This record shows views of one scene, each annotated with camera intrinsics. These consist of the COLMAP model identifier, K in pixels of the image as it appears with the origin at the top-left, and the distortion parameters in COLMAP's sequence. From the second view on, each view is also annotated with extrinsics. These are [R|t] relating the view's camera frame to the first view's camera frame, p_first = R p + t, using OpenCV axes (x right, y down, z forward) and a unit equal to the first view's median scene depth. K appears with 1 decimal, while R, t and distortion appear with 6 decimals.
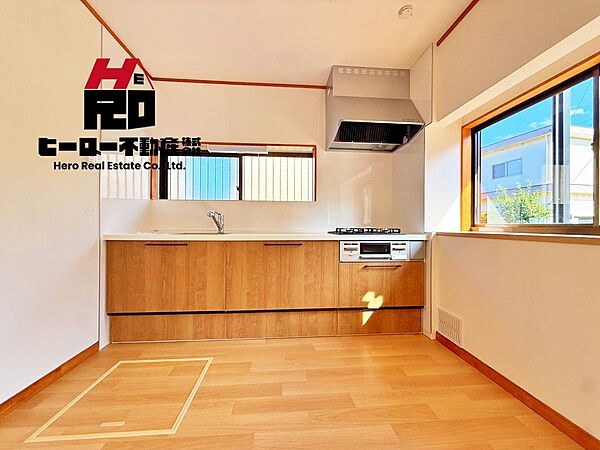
lens RADIAL K [[241.0, 0, 300.7], [0, 241.0, 224.6], [0, 0, 1]] dist [0.008391, 0.000633]
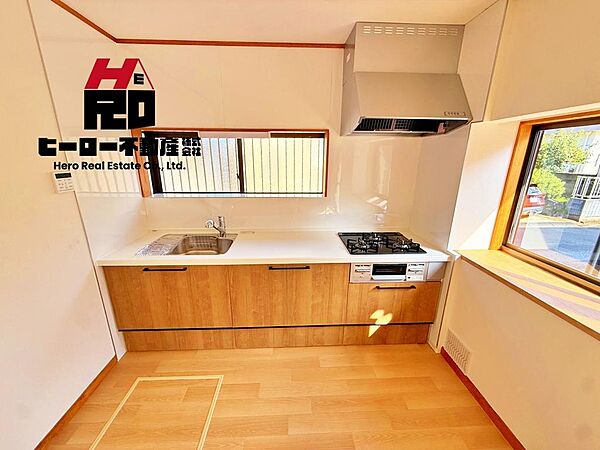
lens RADIAL K [[241.0, 0, 299.8], [0, 241.0, 225.1], [0, 0, 1]] dist [0.008391, 0.000633]
pose [[0.999235, 0.015302, -0.035985, -0.000905], [-0.004635, 0.960112, 0.279579, -0.323989], [0.038828, -0.279198, 0.959448, 0.155041]]
